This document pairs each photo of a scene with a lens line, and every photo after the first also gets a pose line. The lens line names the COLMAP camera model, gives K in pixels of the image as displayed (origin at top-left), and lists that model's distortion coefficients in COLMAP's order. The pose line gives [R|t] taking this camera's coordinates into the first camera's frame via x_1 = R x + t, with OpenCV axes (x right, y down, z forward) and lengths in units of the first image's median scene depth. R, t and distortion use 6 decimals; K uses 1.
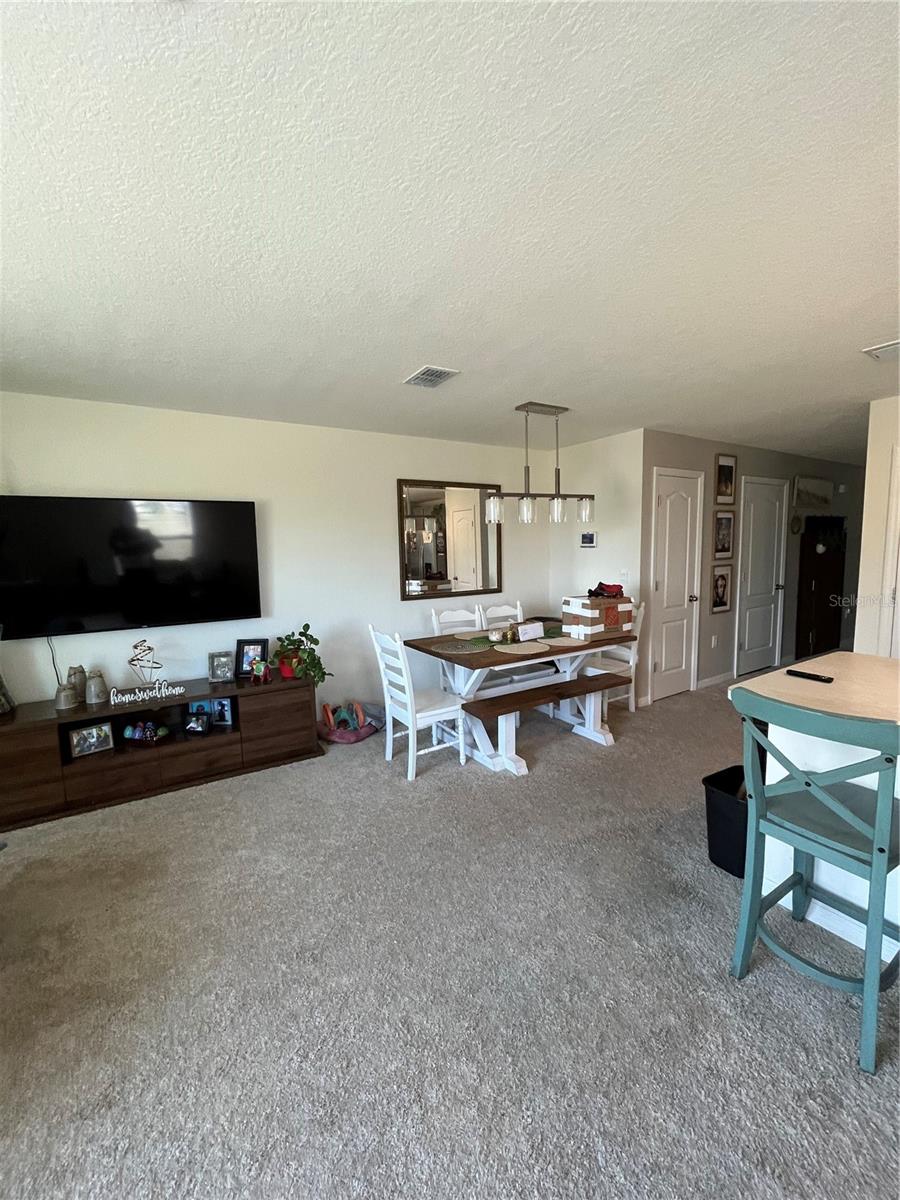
lens RADIAL K [[485.8, 0, 450.0], [0, 485.8, 600.0], [0, 0, 1]] dist [-0.002050, 0.000359]
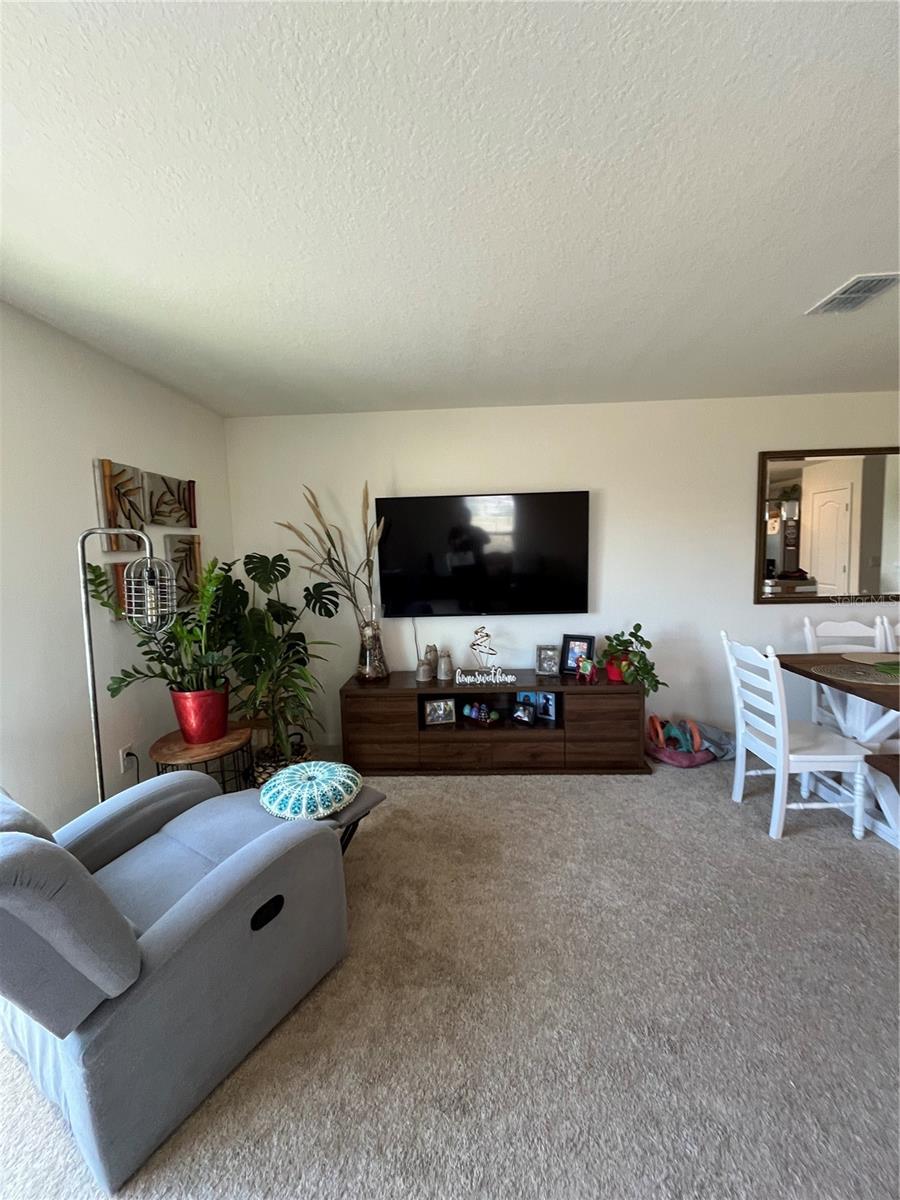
lens RADIAL K [[485.8, 0, 450.0], [0, 485.8, 600.0], [0, 0, 1]] dist [-0.002050, 0.000359]
pose [[0.829953, 0.055564, -0.555058, -0.097675], [-0.051018, 0.998417, 0.023661, 0.002152], [0.555495, 0.008680, 0.831475, 0.068557]]
